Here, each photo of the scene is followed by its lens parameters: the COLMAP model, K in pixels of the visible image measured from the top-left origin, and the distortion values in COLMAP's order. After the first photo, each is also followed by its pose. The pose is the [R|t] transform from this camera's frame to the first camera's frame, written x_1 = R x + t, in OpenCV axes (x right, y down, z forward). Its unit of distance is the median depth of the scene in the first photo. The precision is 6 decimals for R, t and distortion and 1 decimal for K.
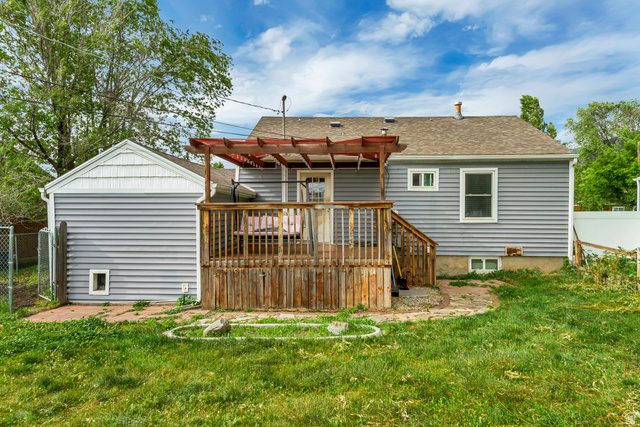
lens RADIAL K [[292.1, 0, 320.0], [0, 292.1, 213.5], [0, 0, 1]] dist [0.000331, -0.000145]
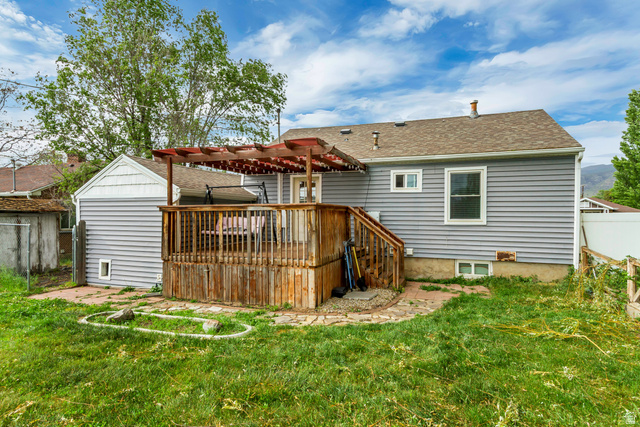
lens RADIAL K [[260.2, 0, 320.0], [0, 260.2, 213.5], [0, 0, 1]] dist [0.000376, -0.000044]
pose [[0.977646, 0.001480, -0.210251, 0.317078], [-0.002028, 0.999995, -0.002392, -0.002393], [0.210246, 0.002765, 0.977645, 0.089733]]
